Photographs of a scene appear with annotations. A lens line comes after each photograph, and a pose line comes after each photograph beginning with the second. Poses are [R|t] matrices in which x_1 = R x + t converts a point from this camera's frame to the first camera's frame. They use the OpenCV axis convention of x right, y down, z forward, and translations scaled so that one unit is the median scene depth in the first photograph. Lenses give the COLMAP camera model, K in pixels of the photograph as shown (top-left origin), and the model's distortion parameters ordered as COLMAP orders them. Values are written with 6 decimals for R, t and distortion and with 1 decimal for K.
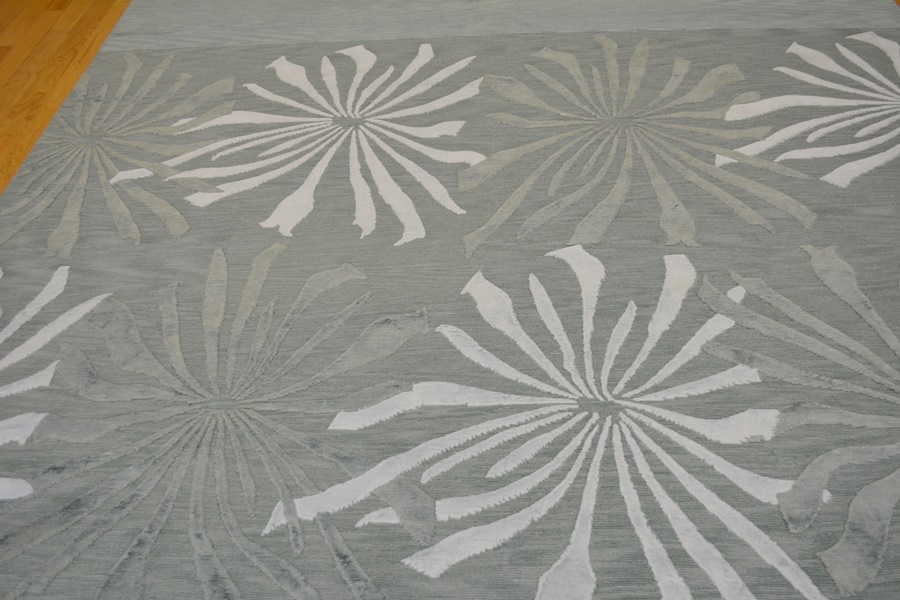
lens RADIAL K [[886.0, 0, 455.5], [0, 886.0, 303.6], [0, 0, 1]] dist [-0.063308, 0.000000]
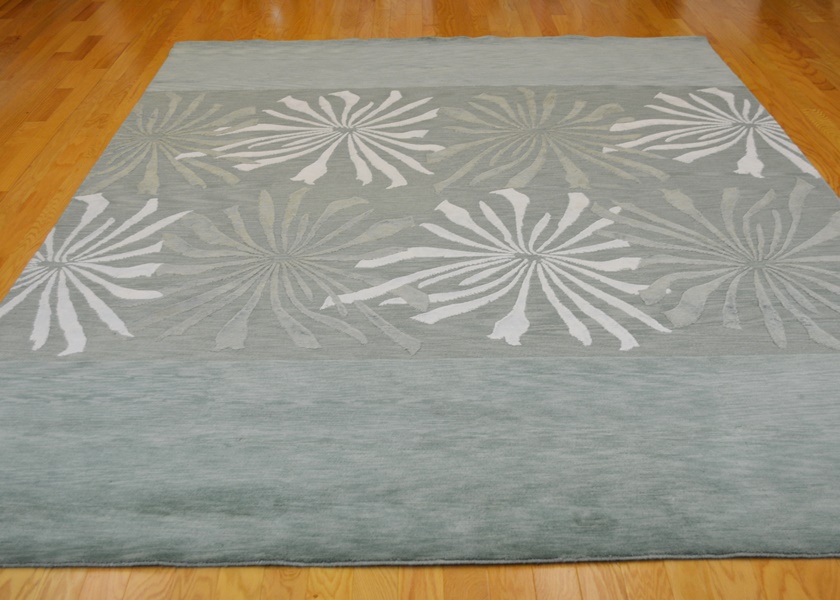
lens RADIAL K [[962.2, 0, 429.4], [0, 962.2, 276.9], [0, 0, 1]] dist [-0.070469, 0.000000]
pose [[0.997662, 0.016045, 0.066435, -0.123543], [-0.000739, 0.974530, -0.224256, 0.526346], [-0.068341, 0.223683, 0.972263, -0.631497]]
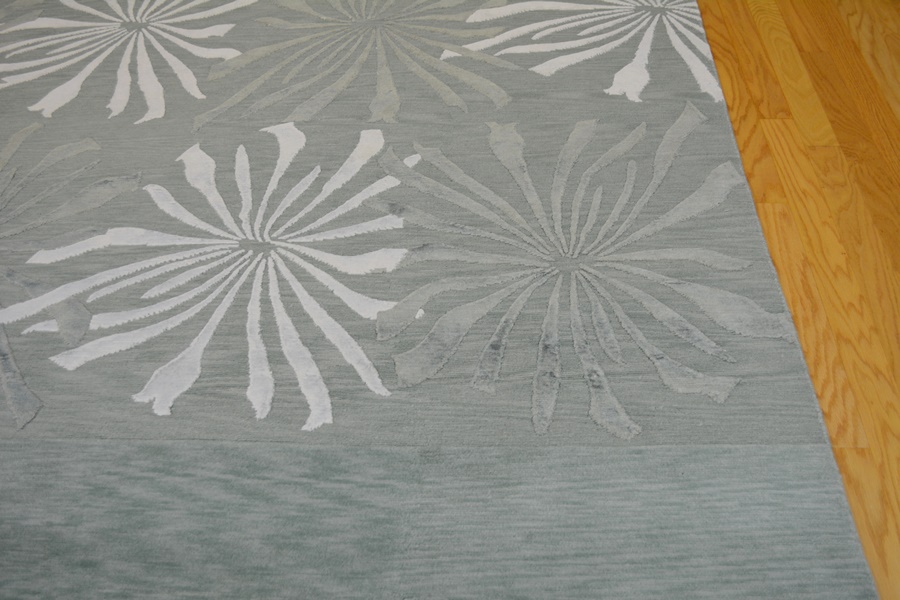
lens RADIAL K [[886.0, 0, 450.4], [0, 886.0, 296.9], [0, 0, 1]] dist [-0.063308, 0.000000]
pose [[0.999925, 0.011473, -0.004352, 0.414848], [-0.011353, 0.999584, 0.026509, 0.147094], [0.004654, -0.026457, 0.999639, -0.149594]]
